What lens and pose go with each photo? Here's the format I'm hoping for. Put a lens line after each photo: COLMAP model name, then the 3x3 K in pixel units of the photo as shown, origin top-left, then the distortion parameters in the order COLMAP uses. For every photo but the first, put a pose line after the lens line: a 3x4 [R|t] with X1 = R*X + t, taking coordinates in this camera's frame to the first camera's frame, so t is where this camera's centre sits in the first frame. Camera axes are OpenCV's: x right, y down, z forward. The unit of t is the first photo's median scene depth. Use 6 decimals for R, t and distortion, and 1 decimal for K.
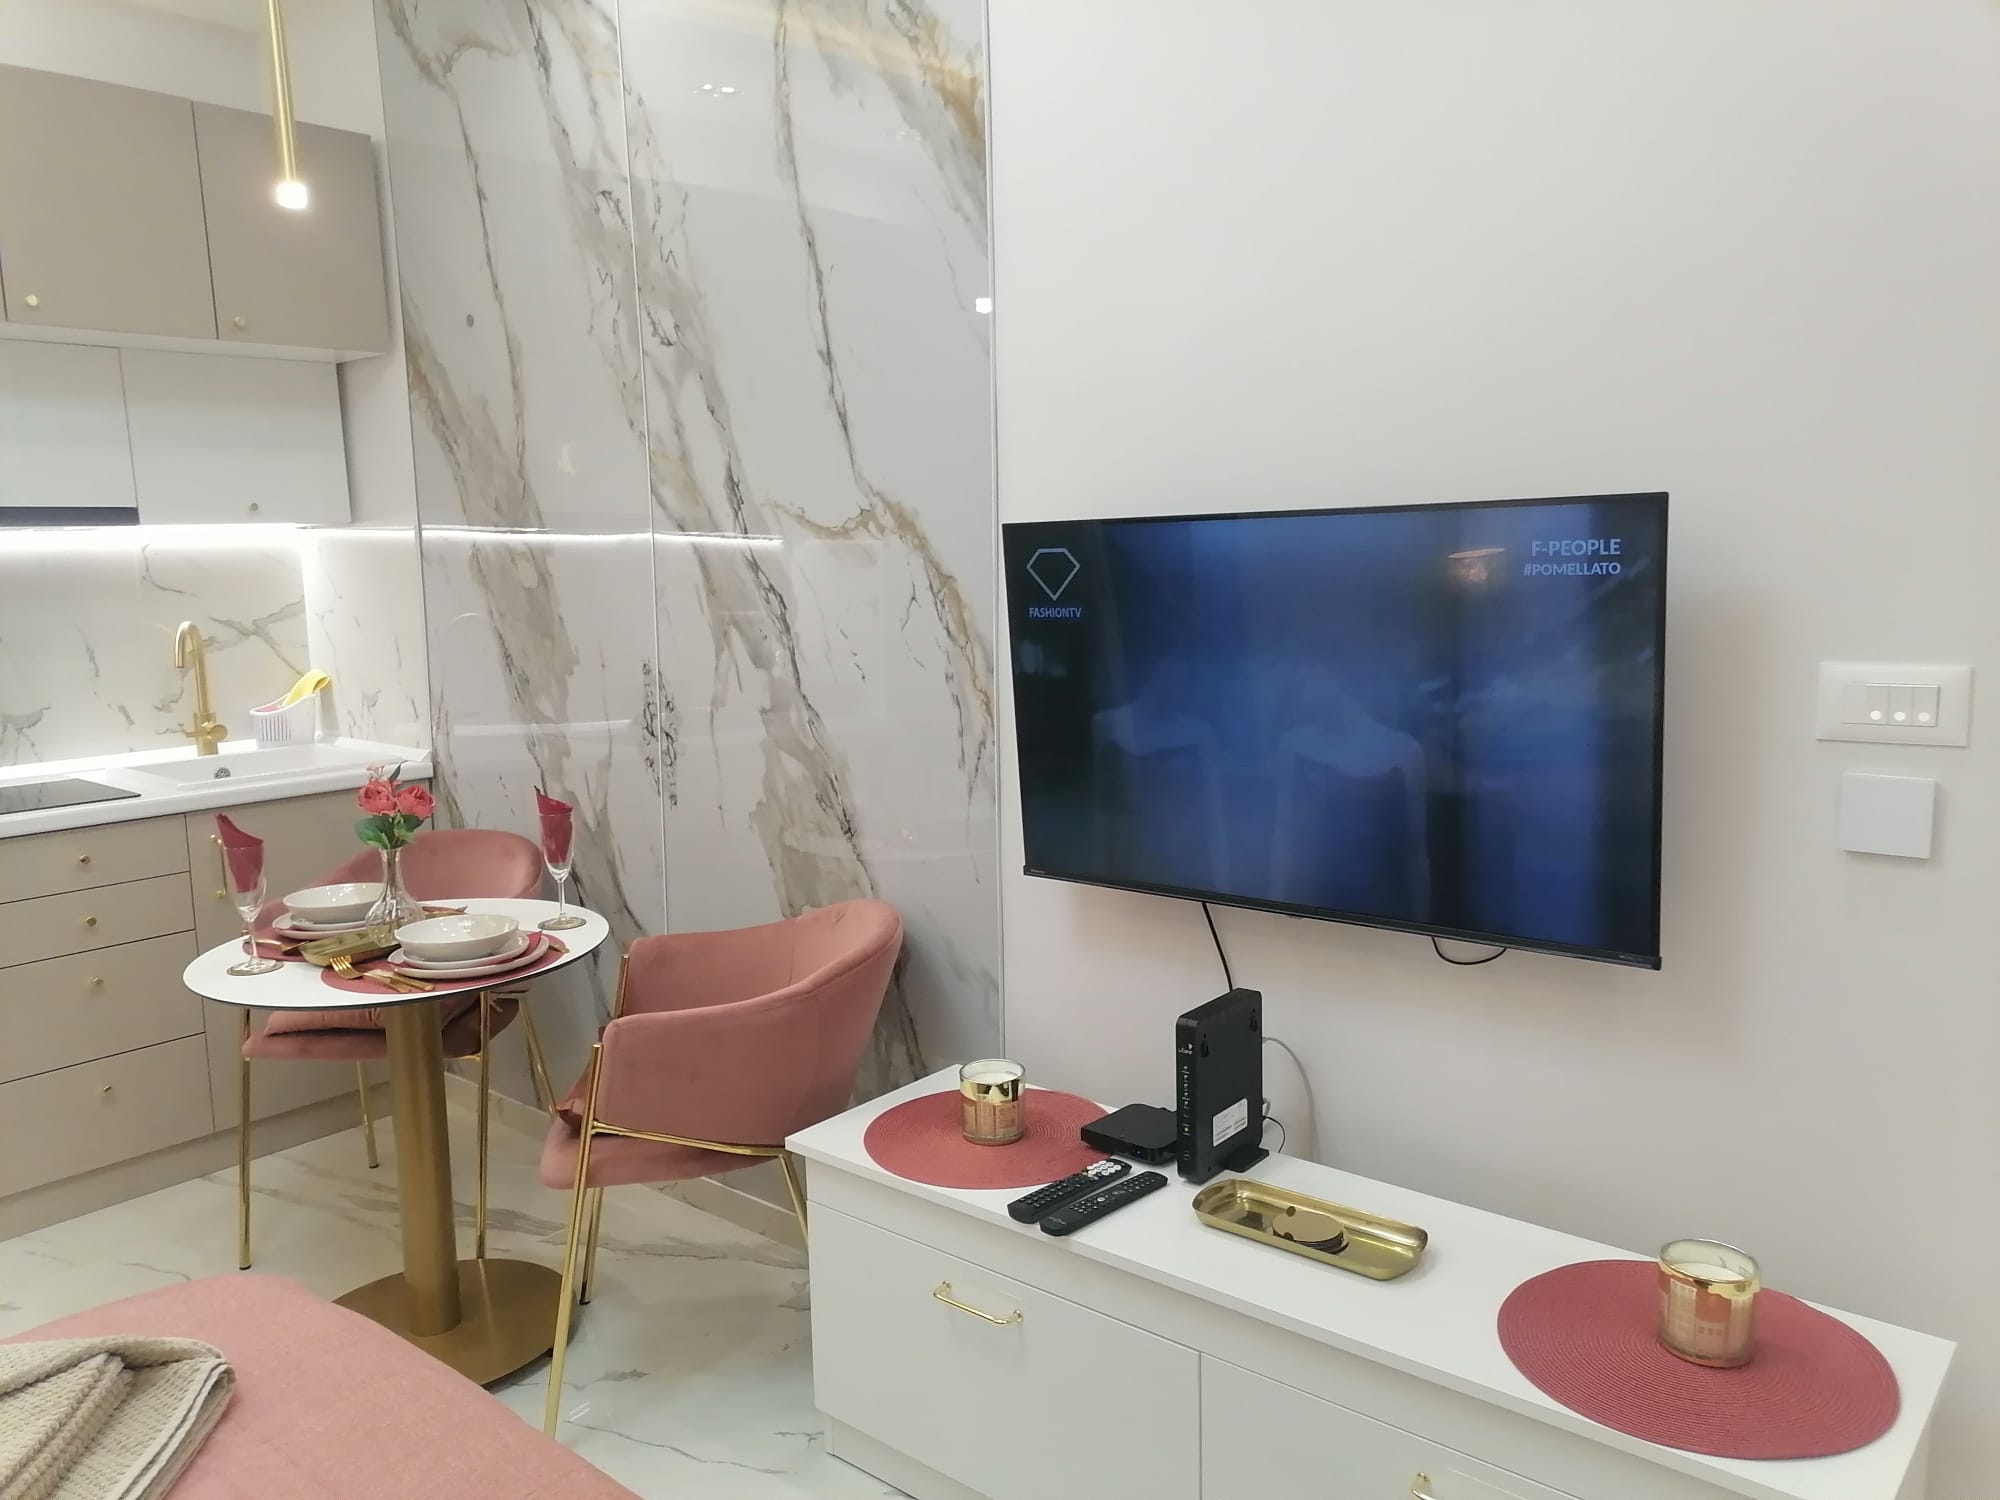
lens RADIAL K [[1491.5, 0, 996.4], [0, 1491.5, 754.3], [0, 0, 1]] dist [0.053417, -0.042865]
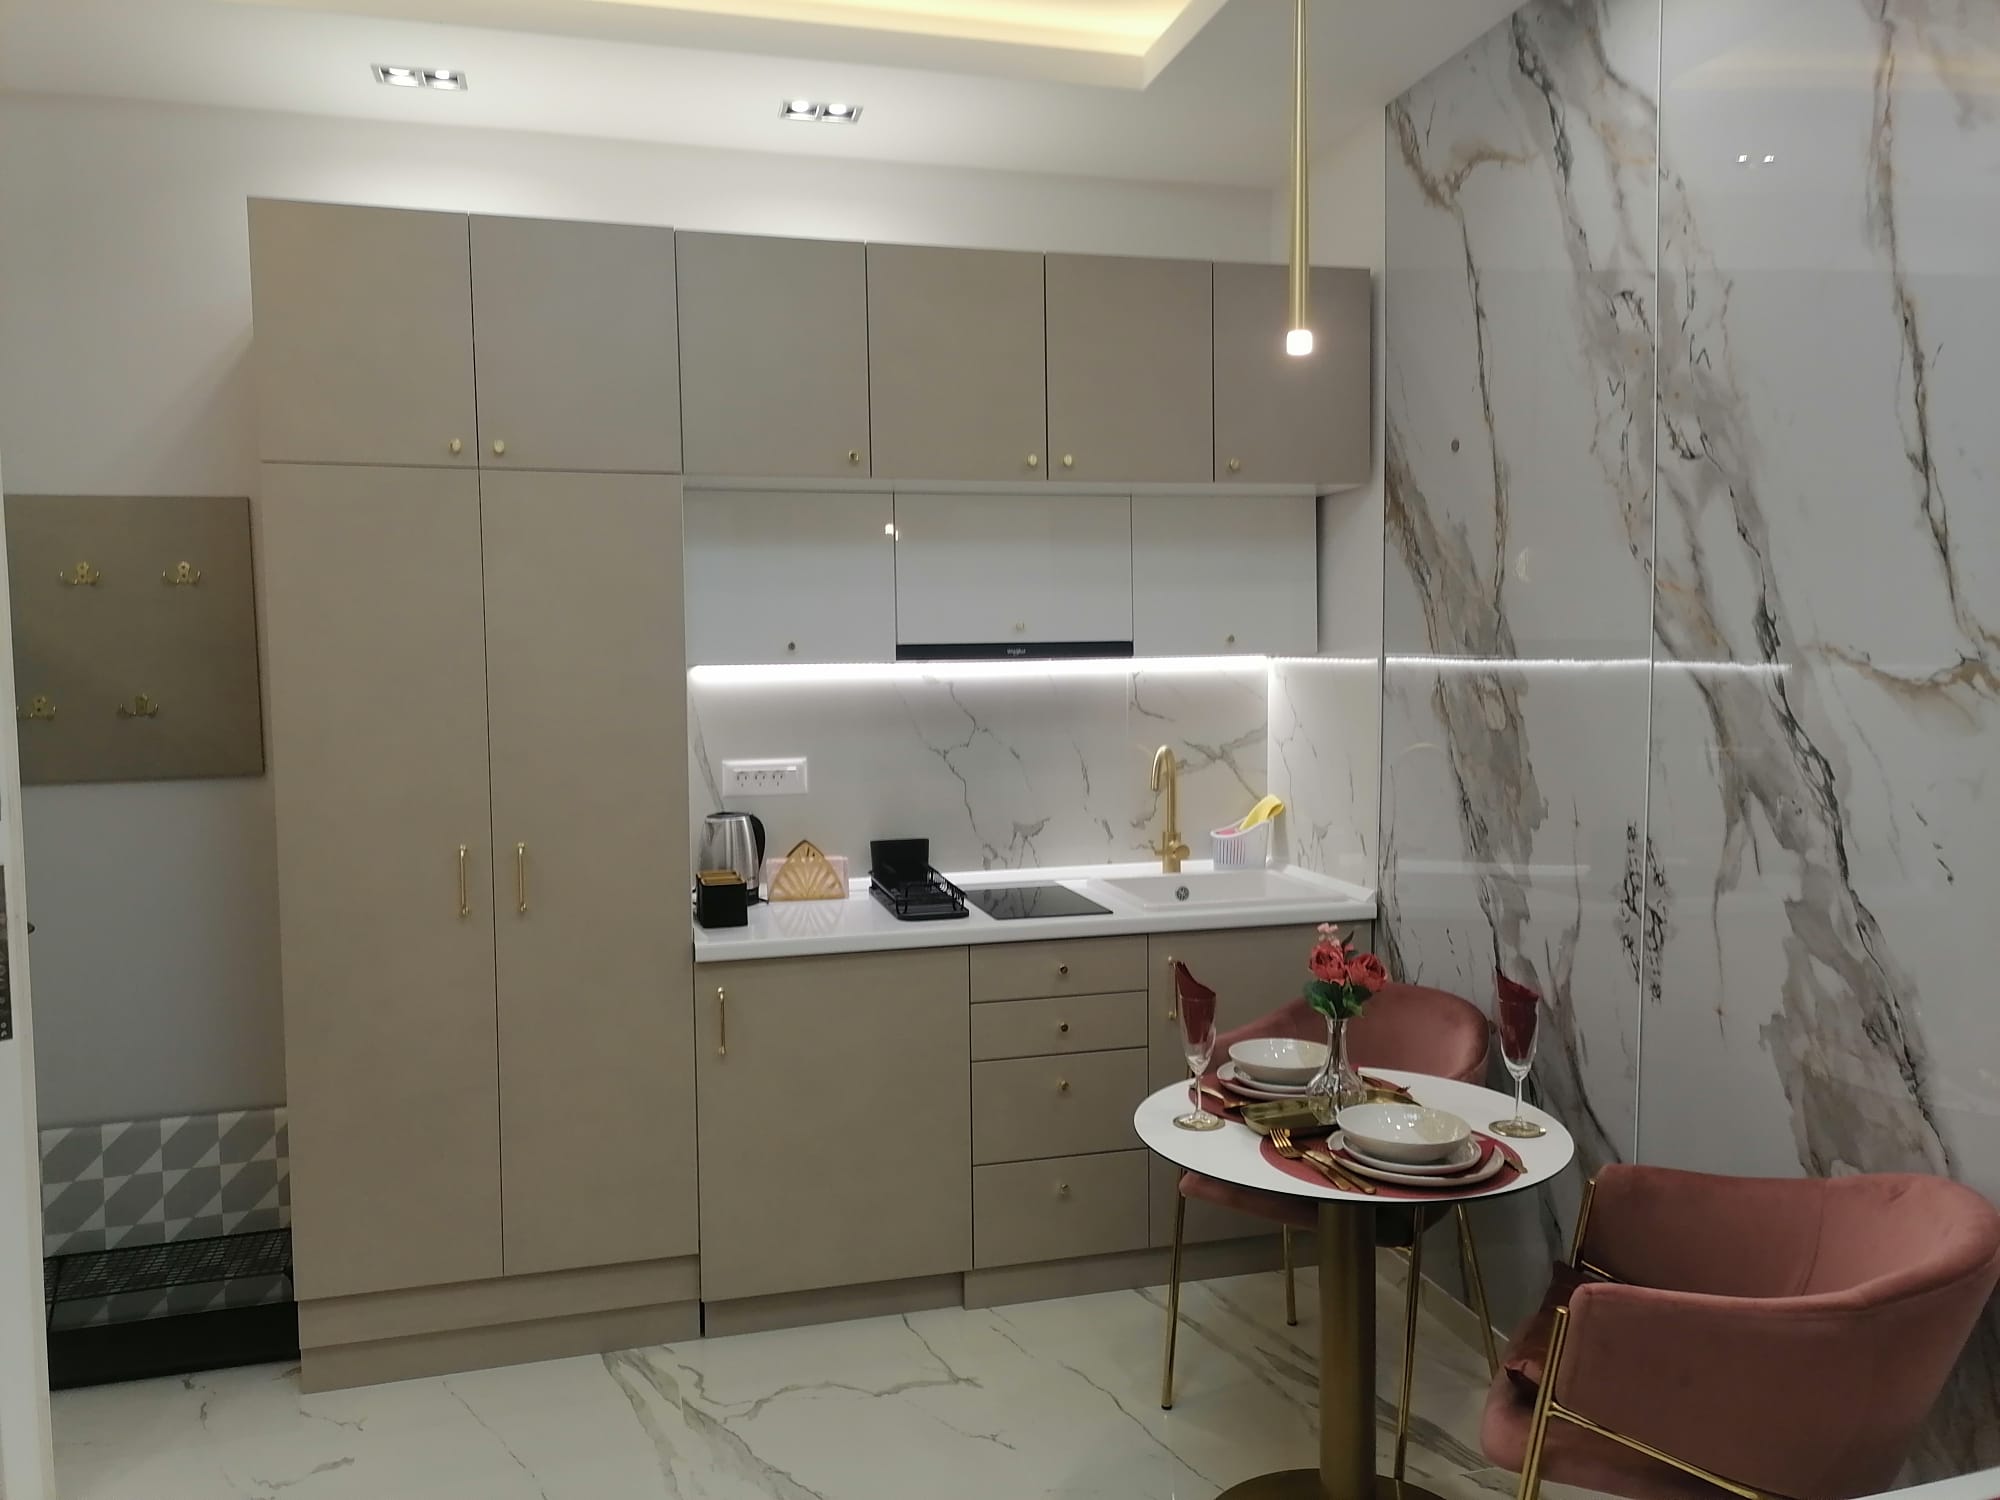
lens RADIAL K [[1491.5, 0, 996.4], [0, 1491.5, 754.3], [0, 0, 1]] dist [0.053417, -0.042865]
pose [[0.823932, 0.048168, -0.564638, -0.052140], [-0.084614, 0.995668, -0.038532, -0.039617], [0.560336, 0.079524, 0.824439, 0.088467]]
